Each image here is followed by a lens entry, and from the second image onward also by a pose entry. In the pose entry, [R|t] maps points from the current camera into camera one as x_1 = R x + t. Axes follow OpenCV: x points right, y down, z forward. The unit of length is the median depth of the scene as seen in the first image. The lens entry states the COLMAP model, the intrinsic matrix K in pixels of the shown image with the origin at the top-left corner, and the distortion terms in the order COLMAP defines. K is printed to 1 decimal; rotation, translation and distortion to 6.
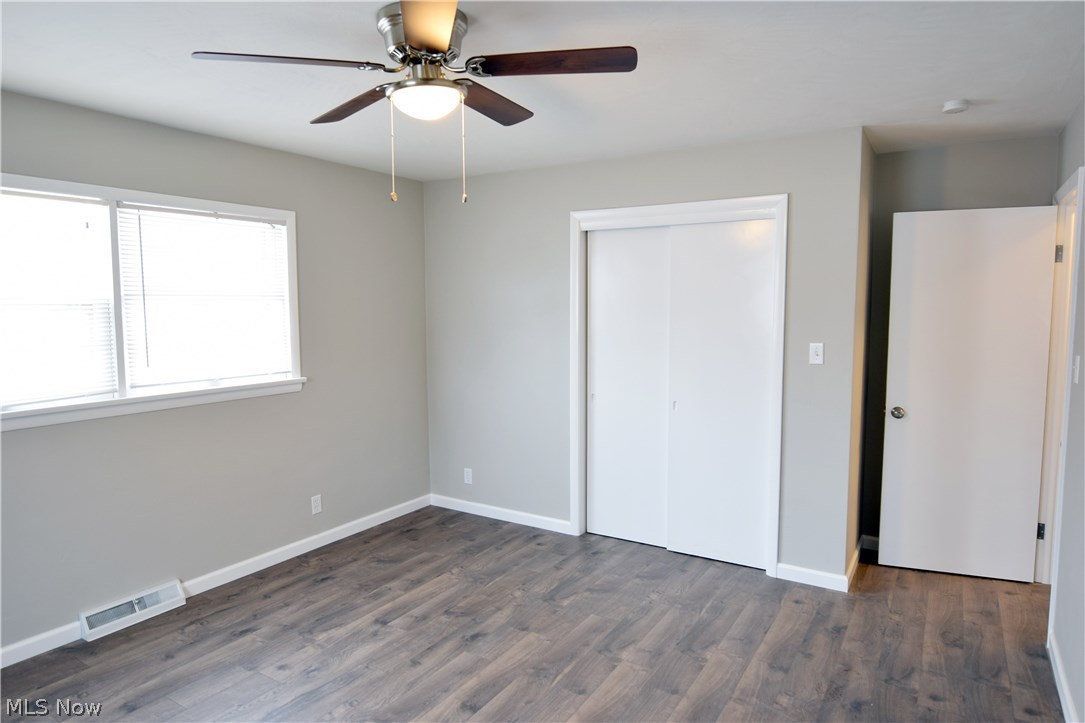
lens RADIAL K [[660.5, 0, 539.8], [0, 660.5, 364.0], [0, 0, 1]] dist [-0.014091, -0.005446]
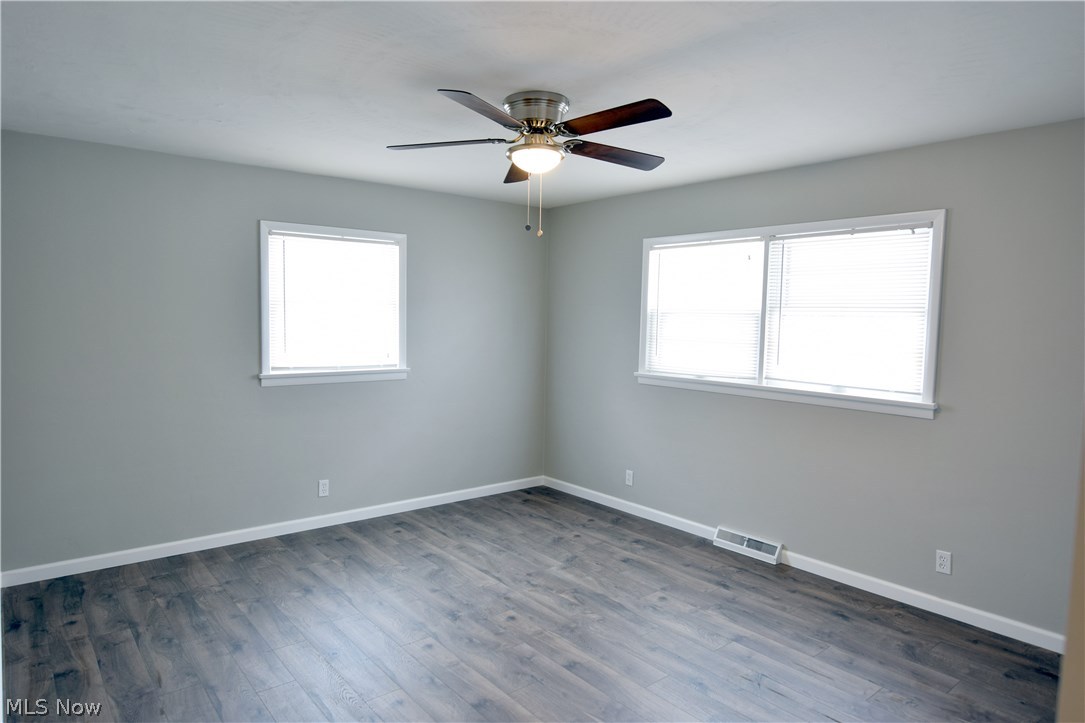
lens RADIAL K [[660.5, 0, 535.2], [0, 660.5, 363.7], [0, 0, 1]] dist [-0.014091, -0.005446]
pose [[-0.322727, 0.067409, -0.944089, 0.719484], [-0.104410, 0.988838, 0.106296, -0.079911], [0.940716, 0.132877, -0.312086, 0.928119]]
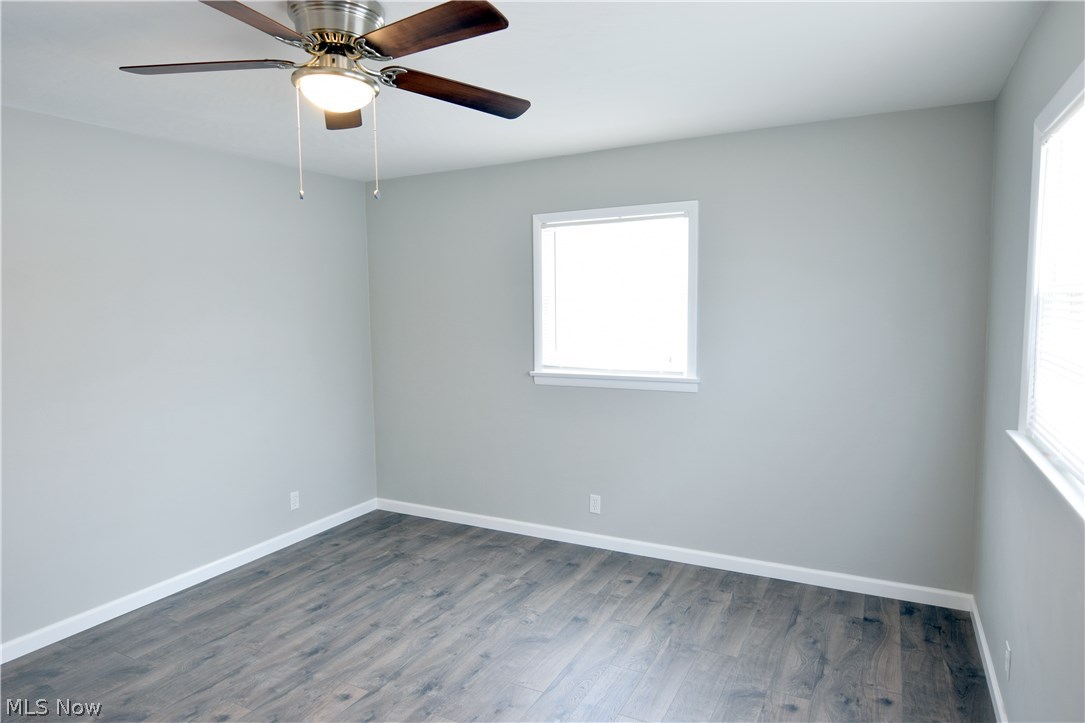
lens RADIAL K [[660.5, 0, 542.1], [0, 660.5, 361.4], [0, 0, 1]] dist [-0.014091, -0.005446]
pose [[-0.997547, 0.026579, -0.064759, -0.206269], [0.014249, 0.982841, 0.183905, -0.118093], [0.068536, 0.182531, -0.980809, 1.255158]]
